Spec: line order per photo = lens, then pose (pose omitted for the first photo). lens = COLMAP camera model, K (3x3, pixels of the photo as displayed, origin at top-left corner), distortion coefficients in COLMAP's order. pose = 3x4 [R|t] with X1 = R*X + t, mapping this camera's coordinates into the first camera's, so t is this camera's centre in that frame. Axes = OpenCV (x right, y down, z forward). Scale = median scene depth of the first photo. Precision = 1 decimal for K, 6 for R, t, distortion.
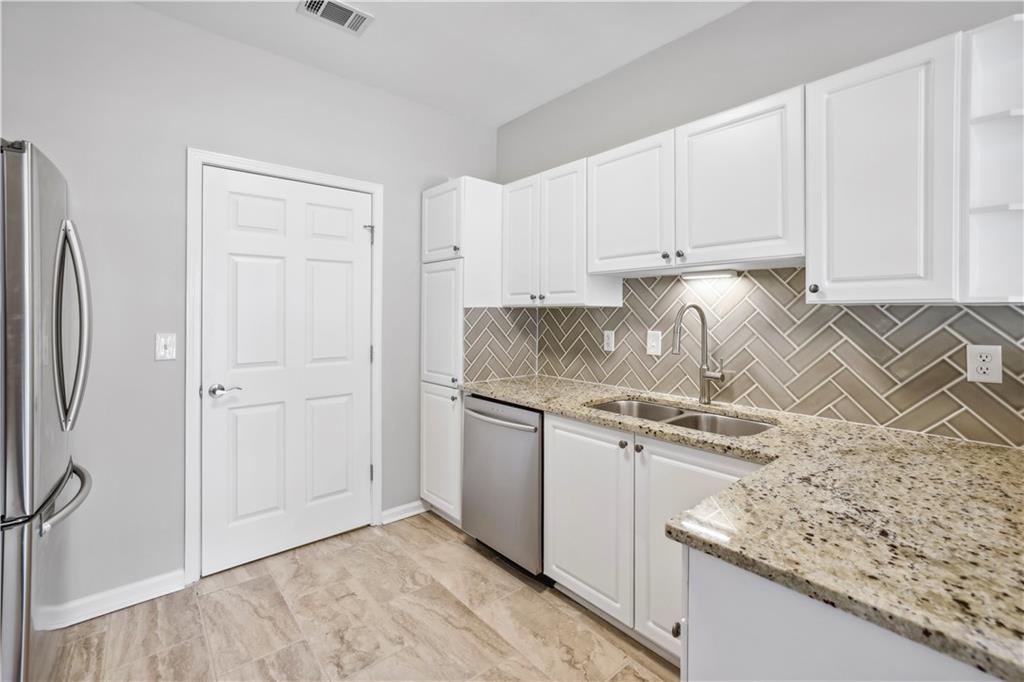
lens RADIAL K [[437.6, 0, 525.3], [0, 437.6, 312.7], [0, 0, 1]] dist [-0.020086, 0.002801]
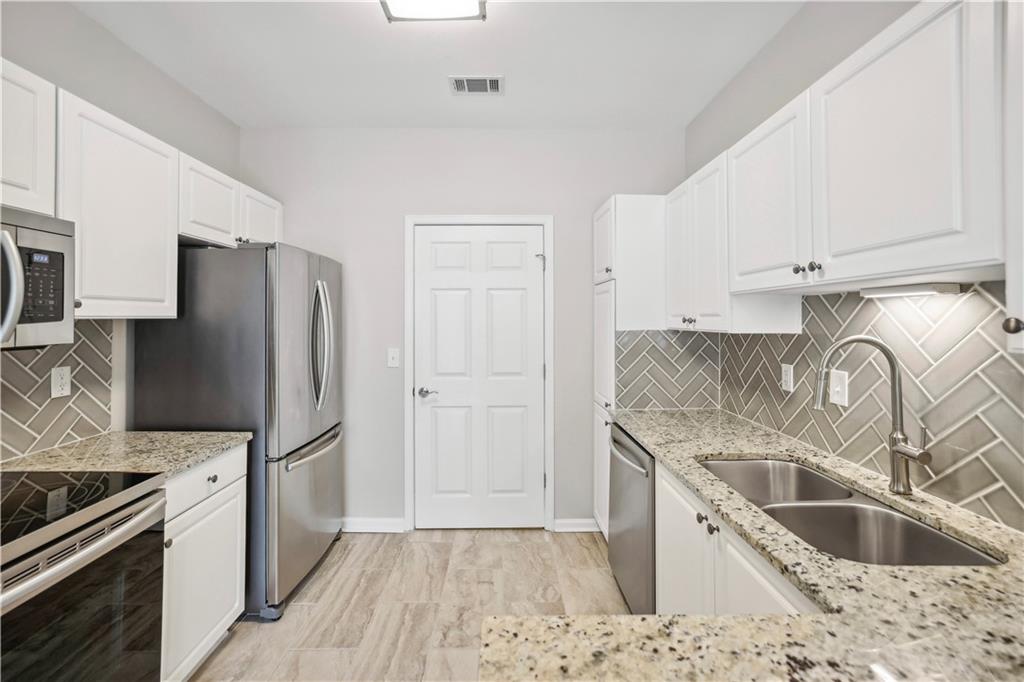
lens RADIAL K [[437.6, 0, 513.8], [0, 437.6, 313.4], [0, 0, 1]] dist [-0.020086, 0.002801]
pose [[0.764430, -0.010032, -0.644629, 0.332295], [0.001411, 0.999903, -0.013887, -0.039622], [0.644705, 0.009706, 0.764370, 0.128487]]
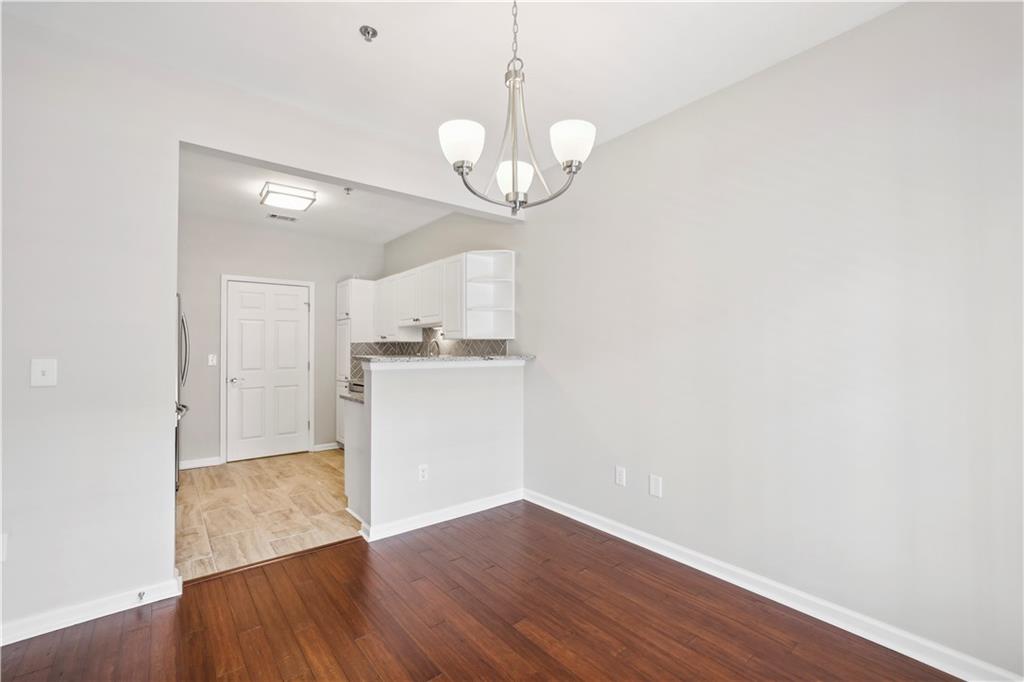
lens RADIAL K [[437.6, 0, 520.5], [0, 437.6, 347.0], [0, 0, 1]] dist [-0.020086, 0.002801]
pose [[0.999437, -0.006216, -0.032984, 0.778699], [0.005979, 0.999956, -0.007278, 0.029800], [0.033027, 0.007076, 0.999429, -1.101902]]
